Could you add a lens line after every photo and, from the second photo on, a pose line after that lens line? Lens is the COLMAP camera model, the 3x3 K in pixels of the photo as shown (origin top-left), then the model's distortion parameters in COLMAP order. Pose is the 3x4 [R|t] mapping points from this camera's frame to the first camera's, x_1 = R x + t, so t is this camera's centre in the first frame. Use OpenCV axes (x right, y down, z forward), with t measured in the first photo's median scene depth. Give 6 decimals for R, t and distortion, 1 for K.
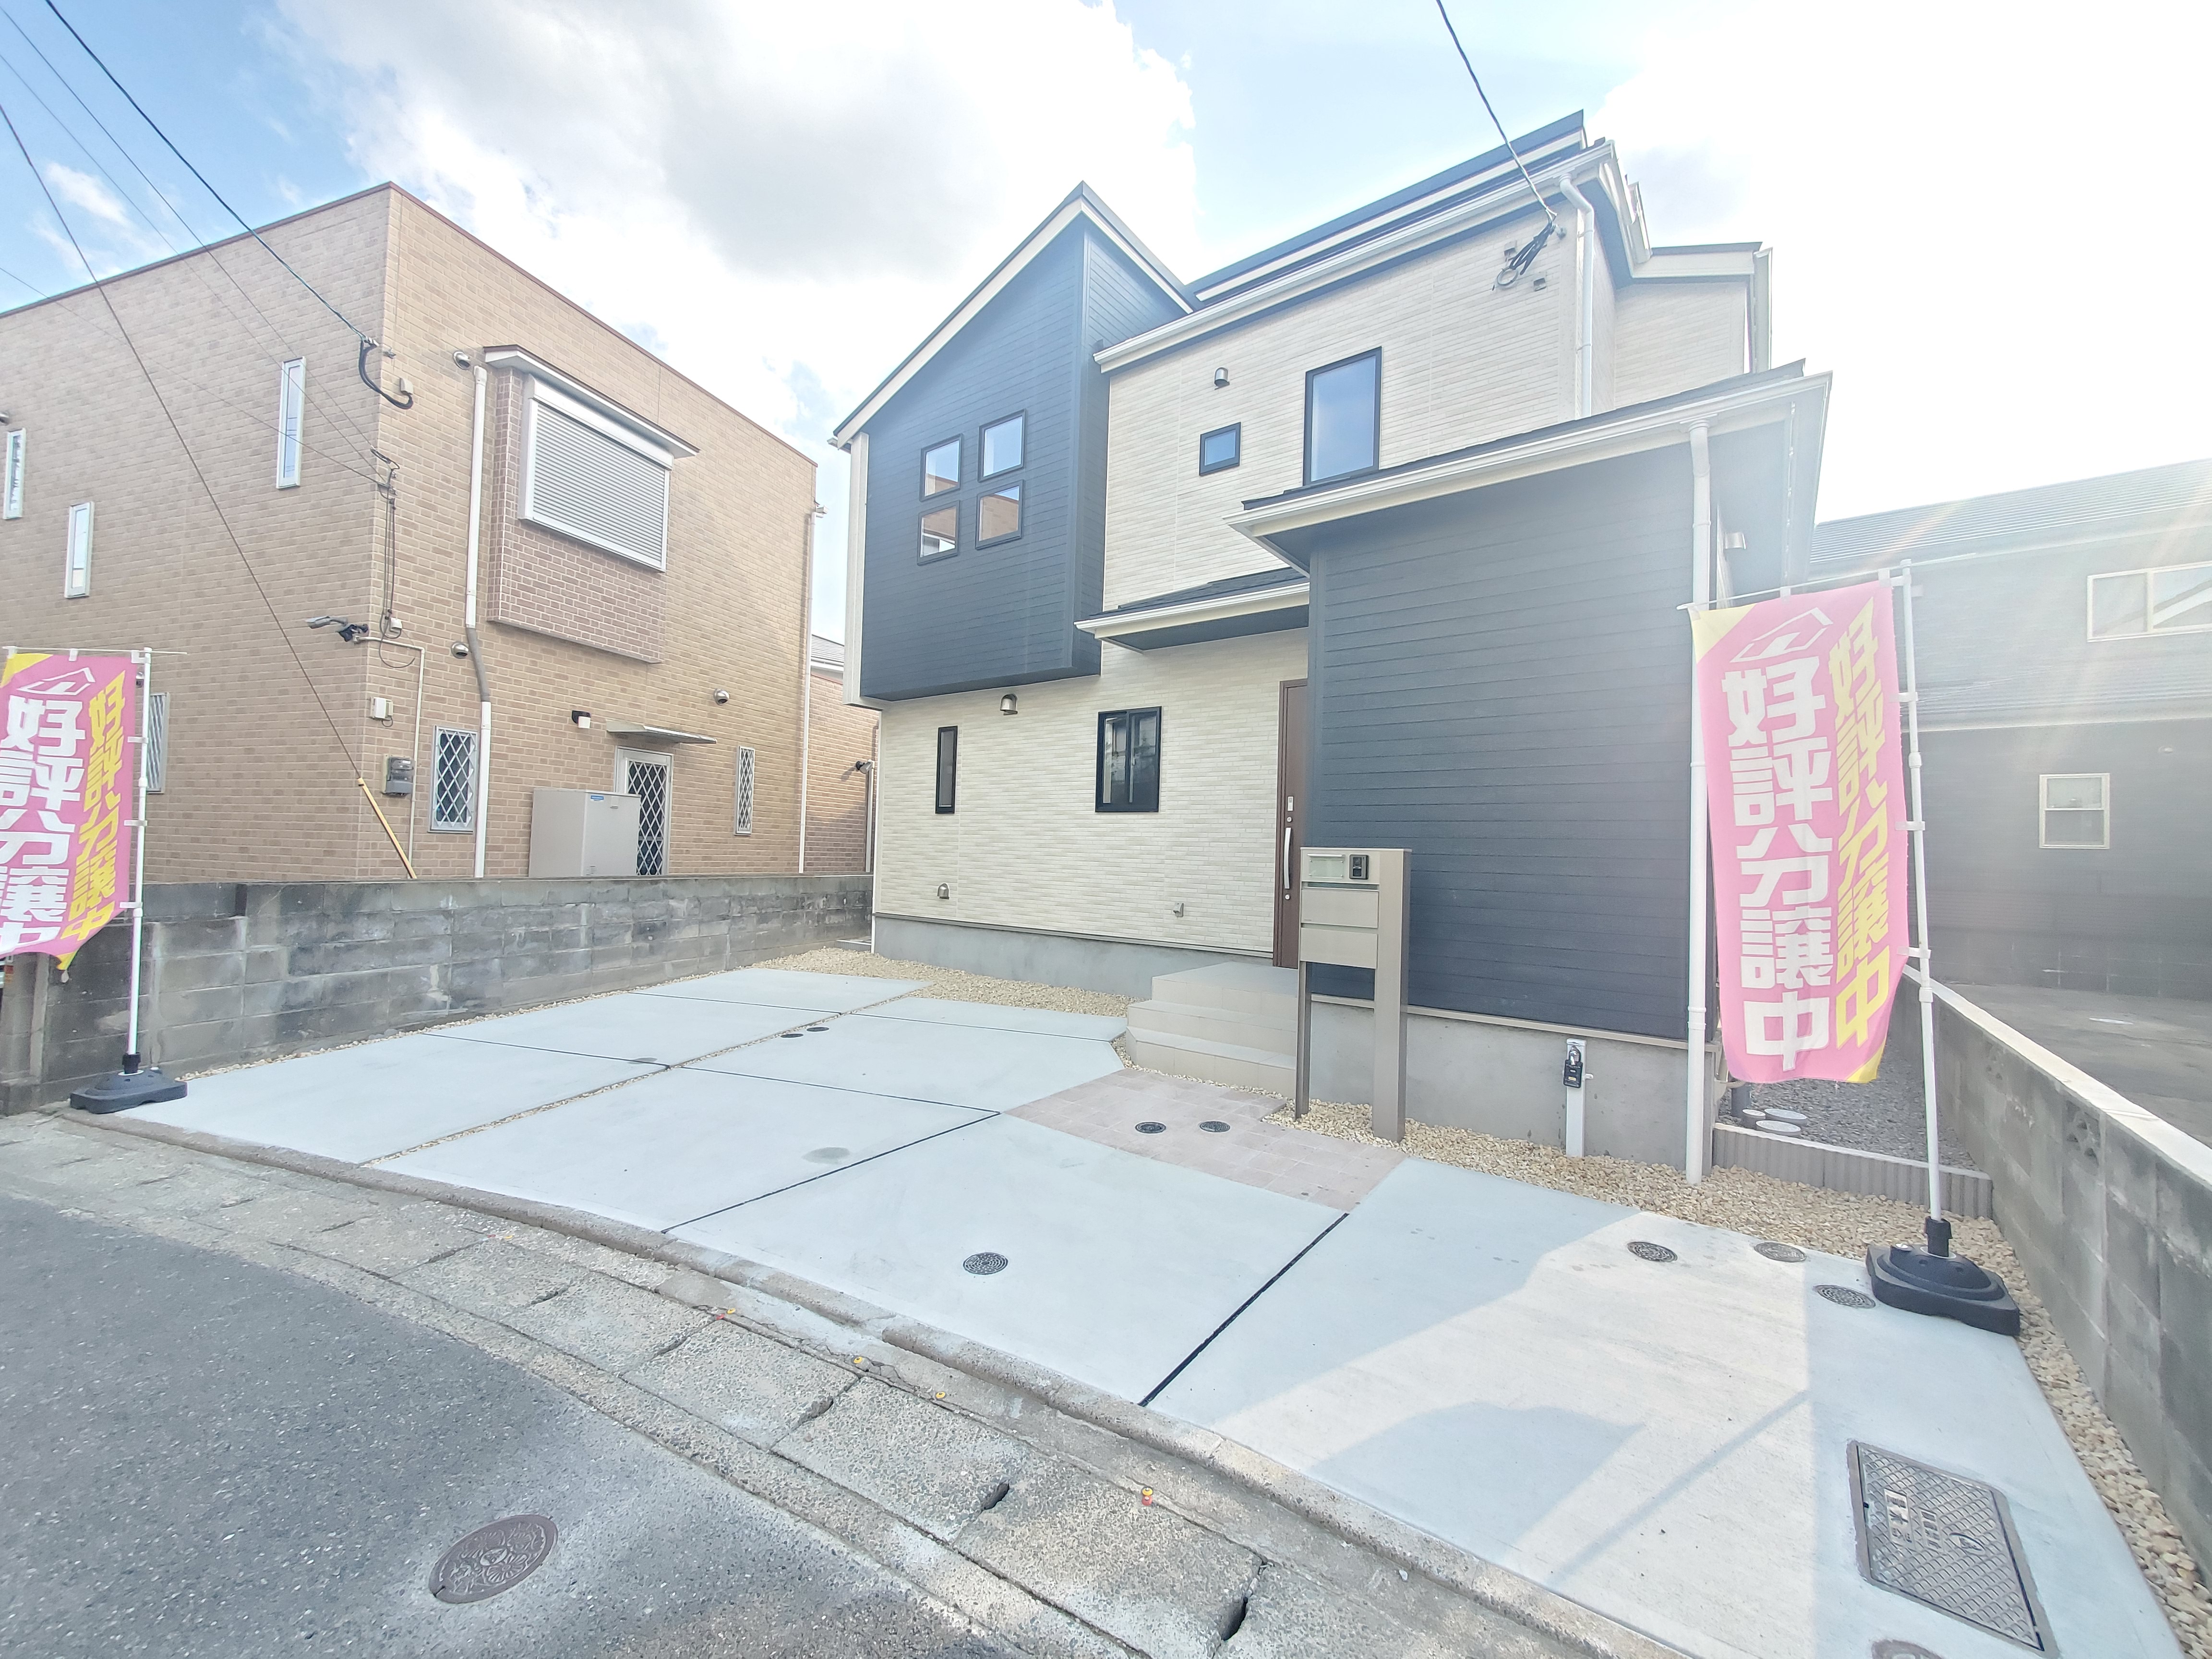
lens RADIAL K [[868.9, 0, 1119.1], [0, 868.9, 829.6], [0, 0, 1]] dist [0.007073, 0.000075]
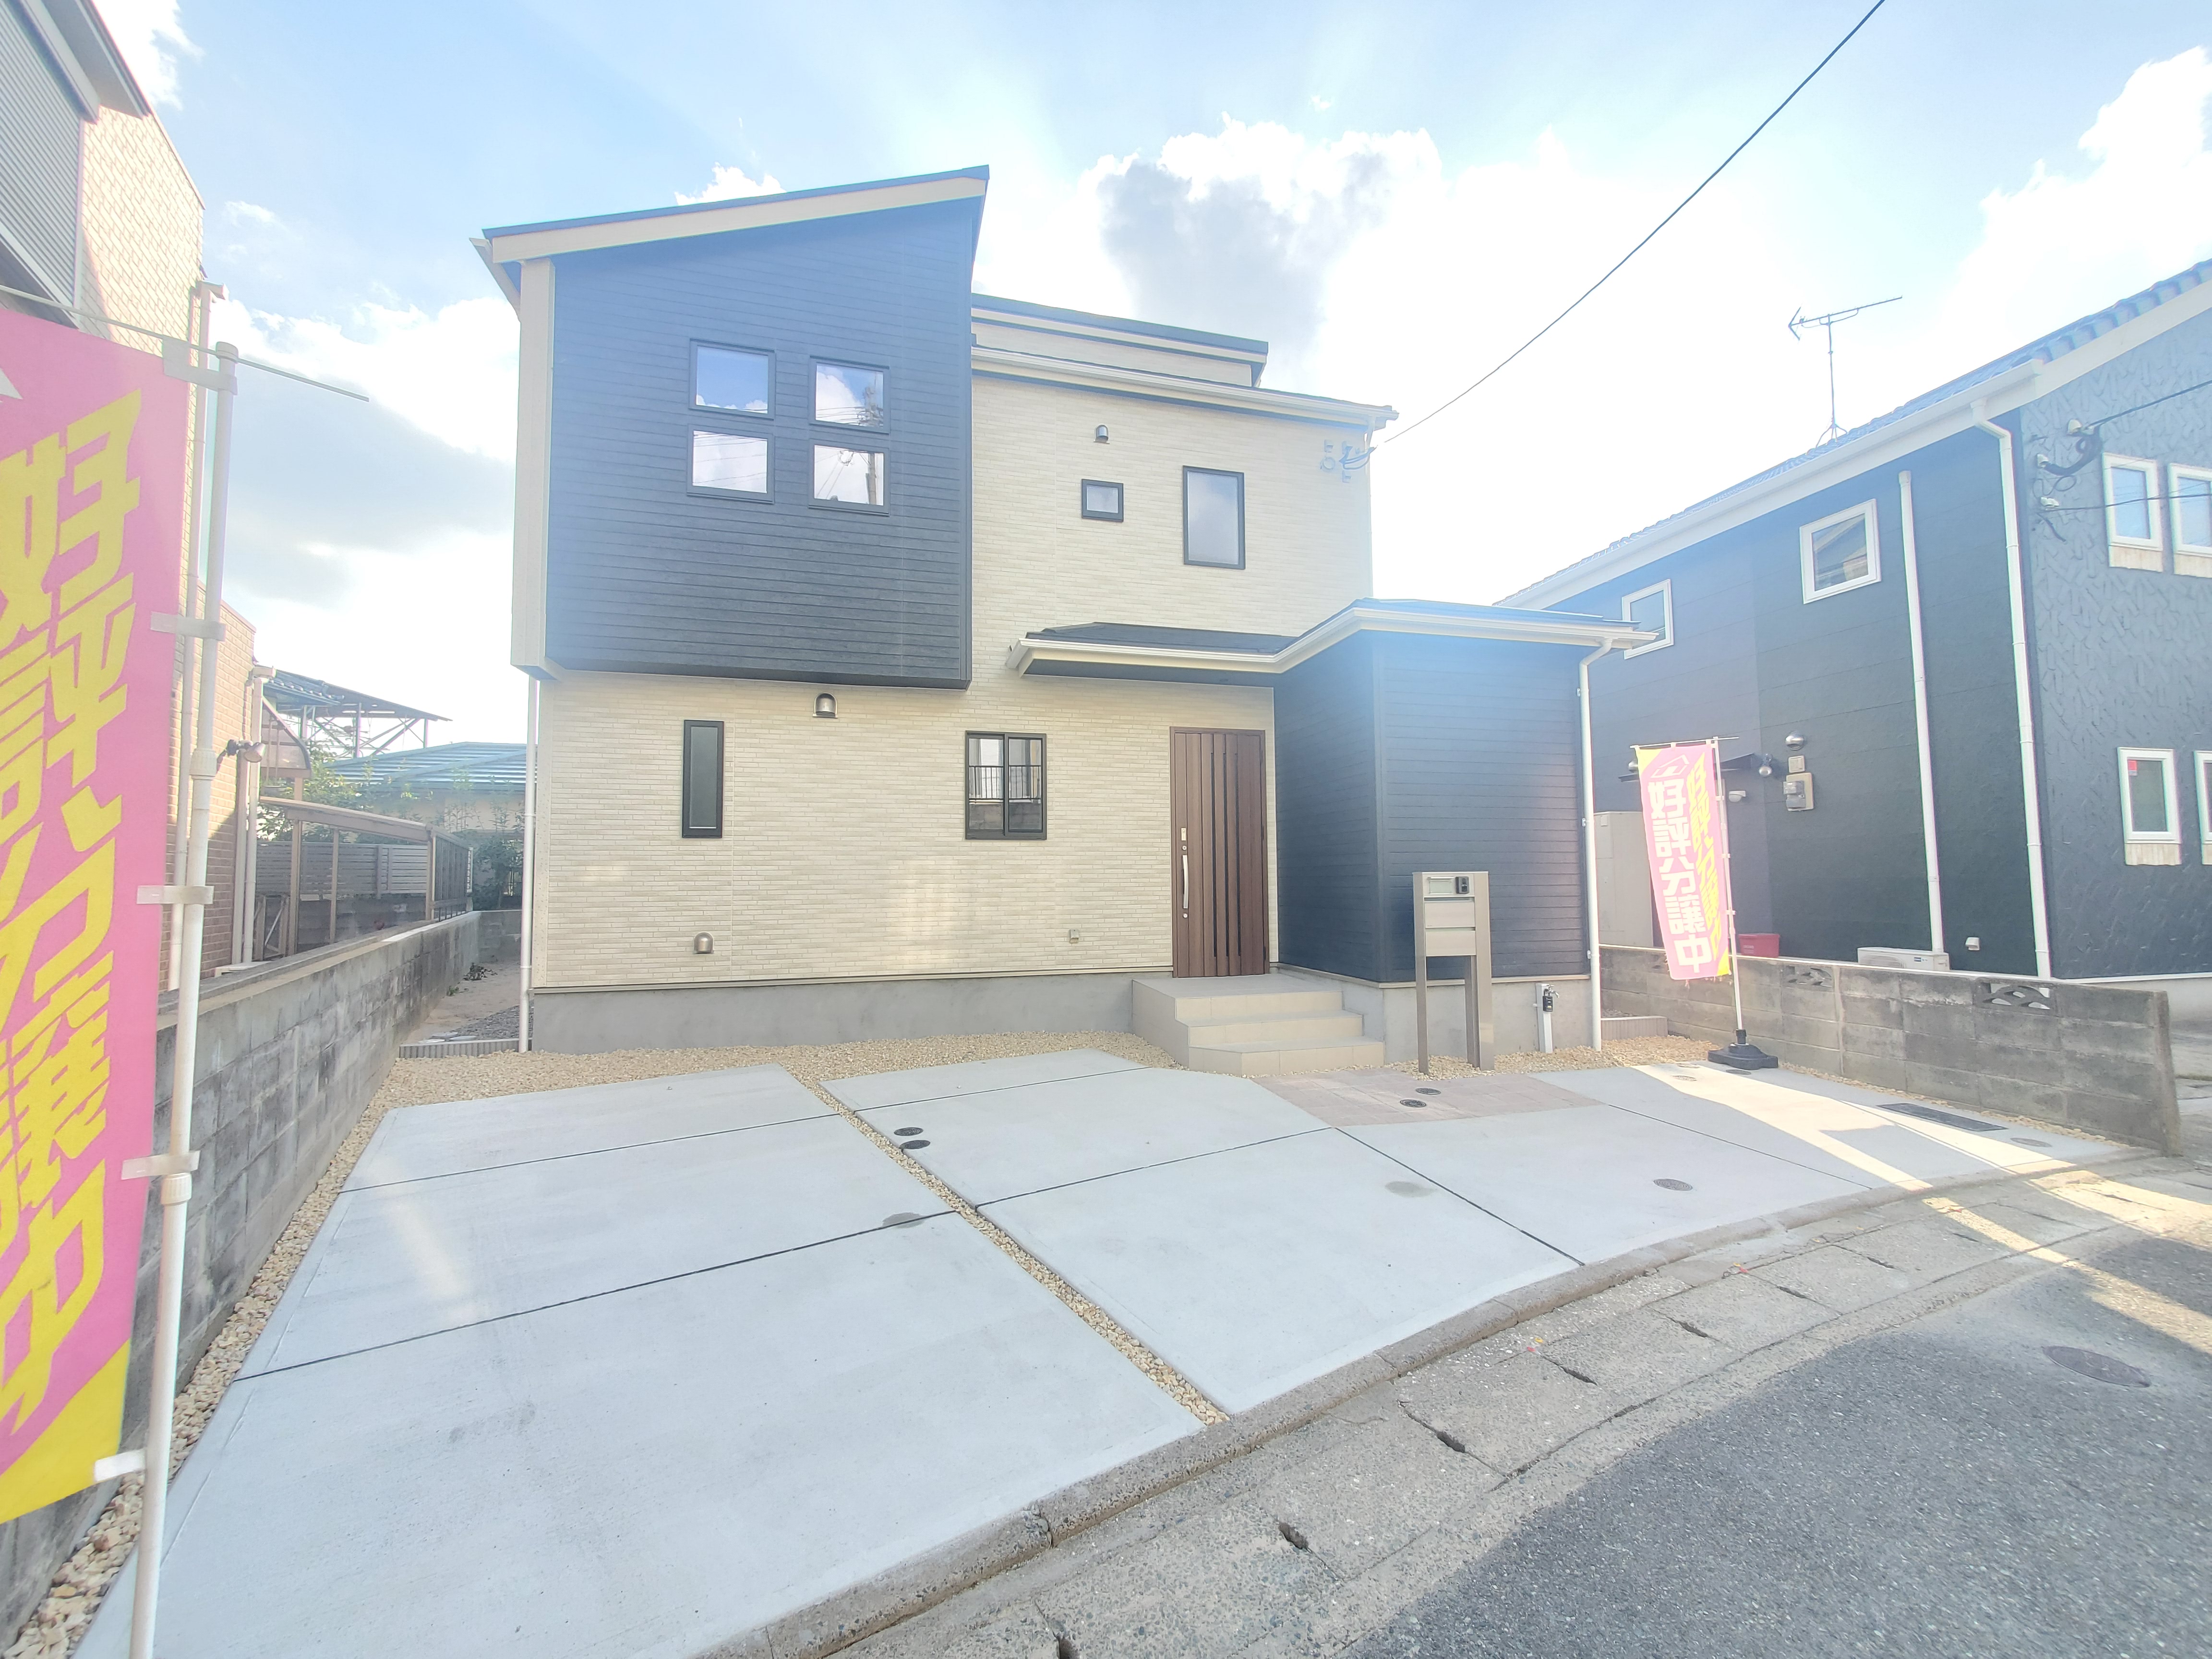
lens RADIAL K [[868.9, 0, 1115.4], [0, 868.9, 825.4], [0, 0, 1]] dist [0.007073, 0.000075]
pose [[0.611547, 0.016669, 0.791032, -1.170046], [0.001444, 0.999753, -0.022184, -0.024322], [-0.791207, 0.014708, 0.611372, 0.555133]]
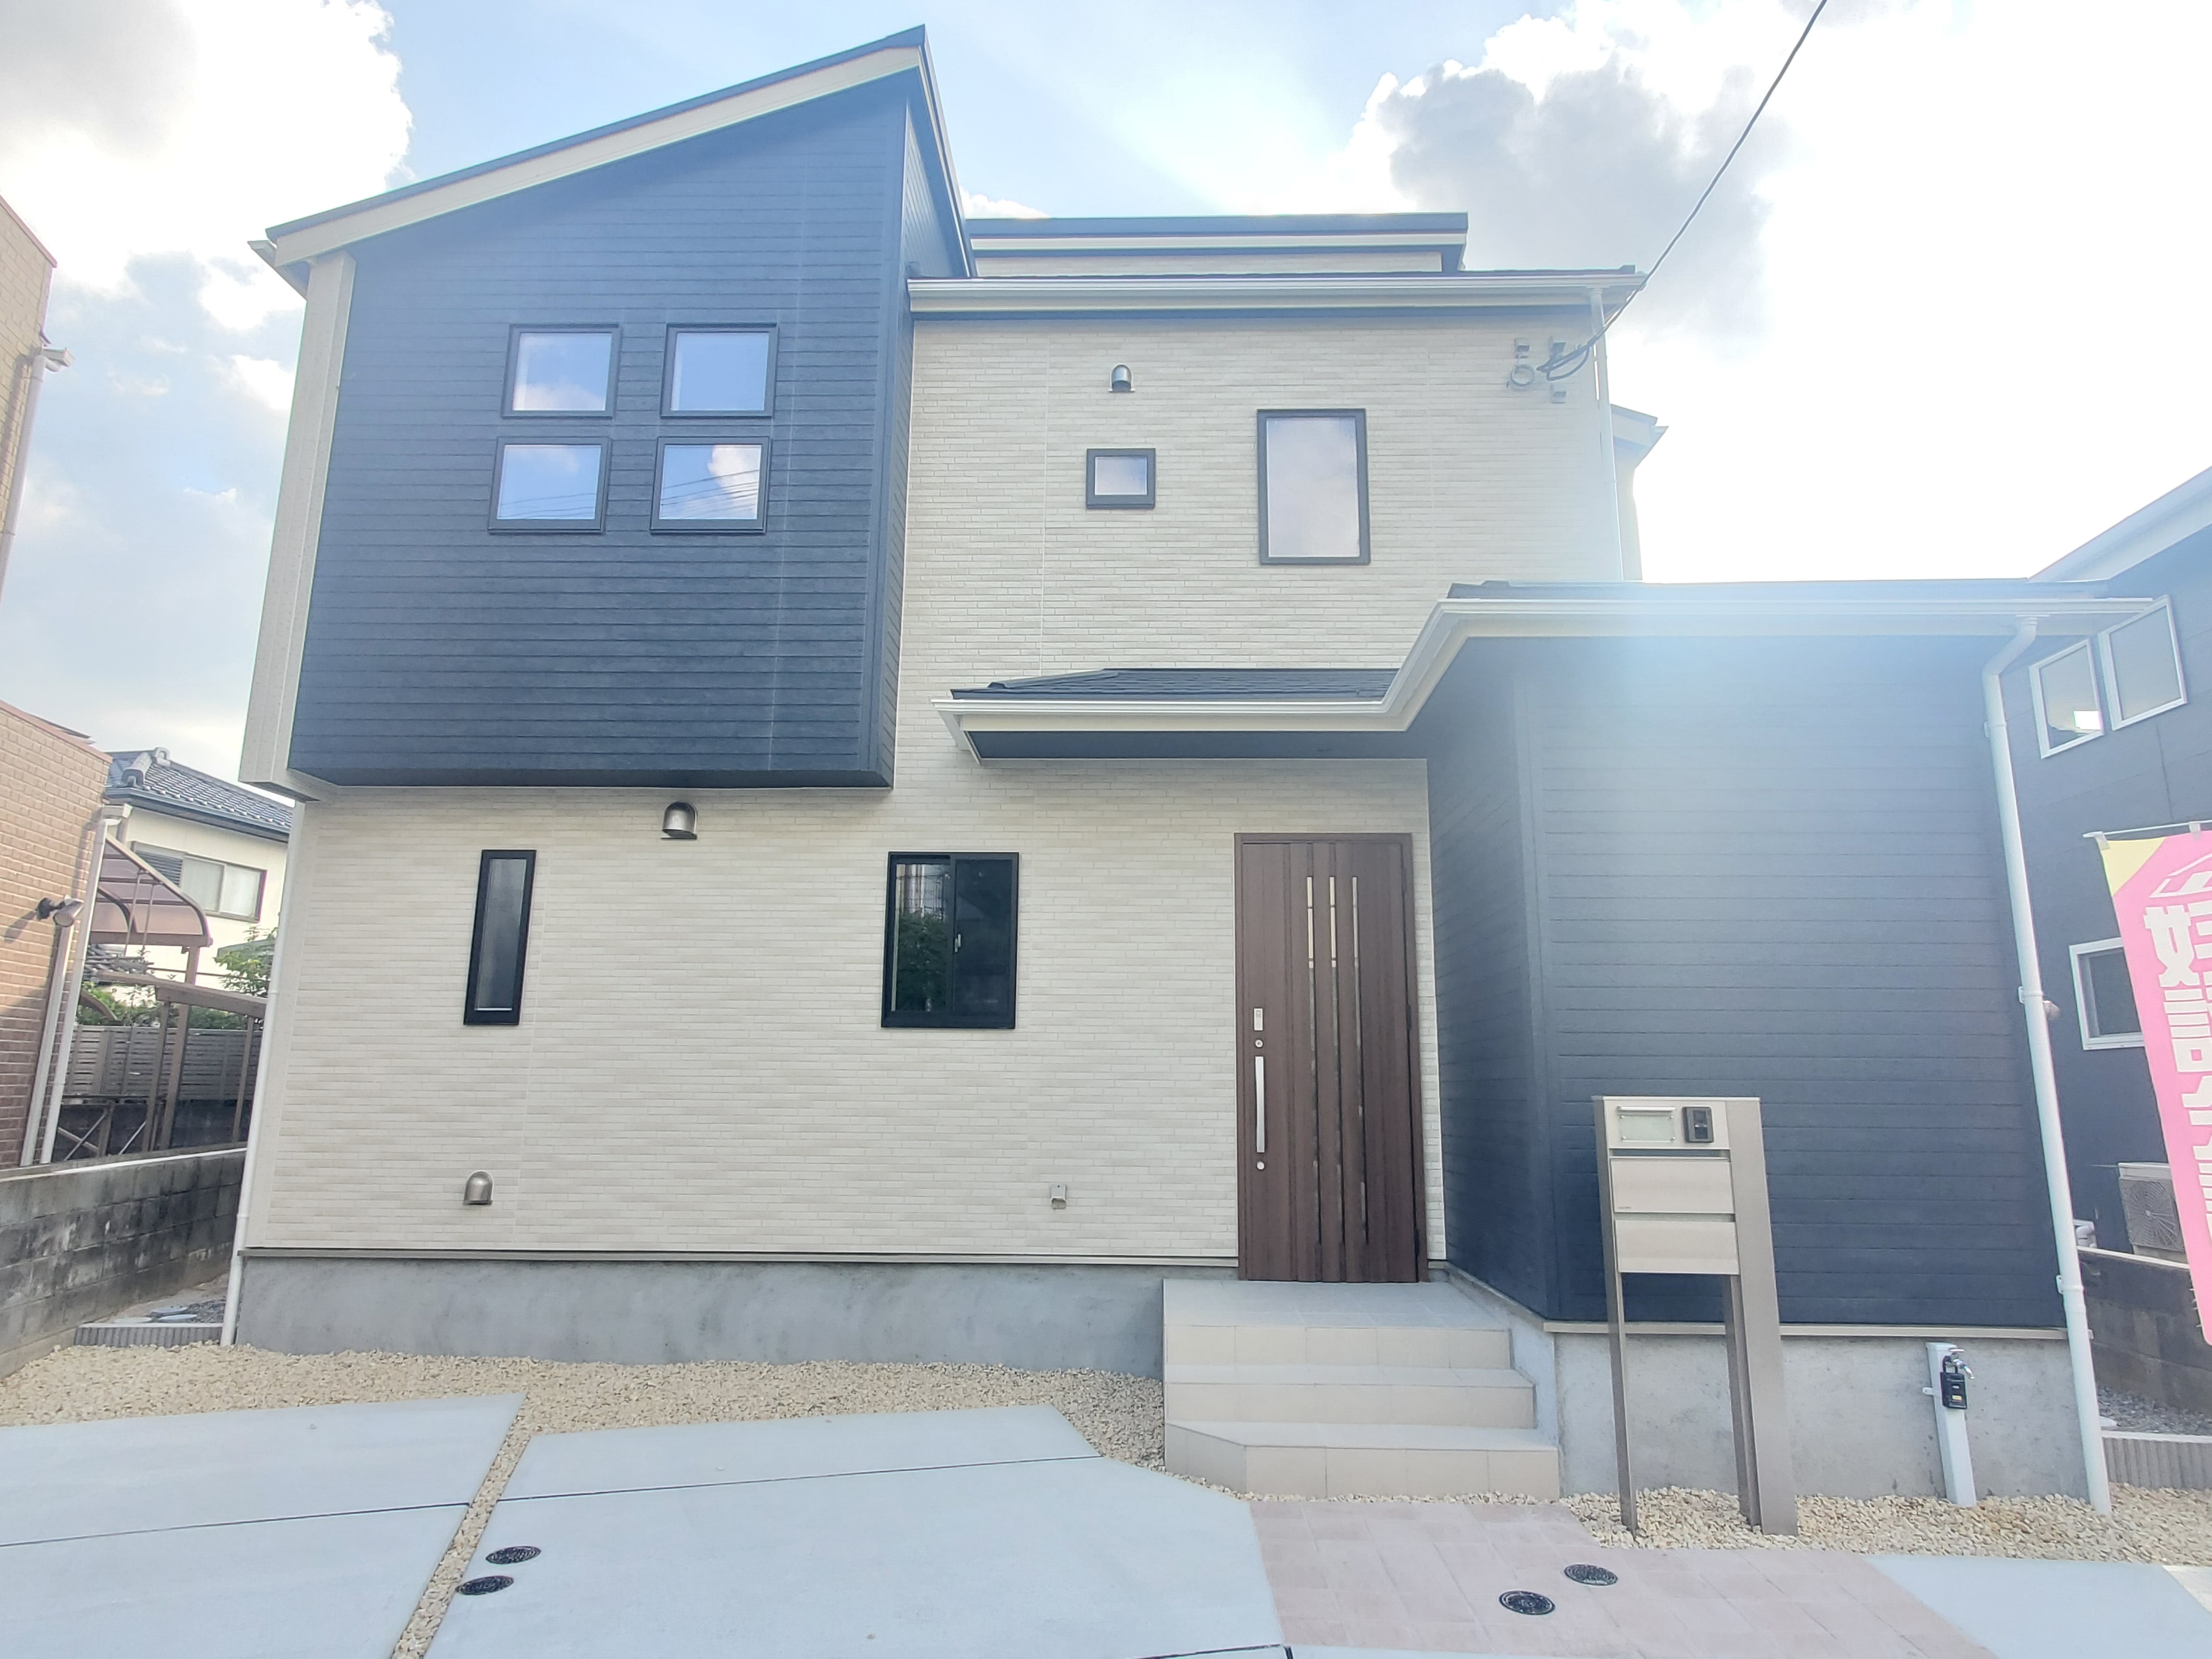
lens RADIAL K [[1300.2, 0, 1124.7], [0, 1300.2, 820.2], [0, 0, 1]] dist [0.010773, 0.002138]
pose [[0.809847, 0.096932, 0.578577, -0.713692], [-0.002258, 0.986762, -0.162158, -0.028282], [-0.586636, 0.130017, 0.799346, 0.381569]]
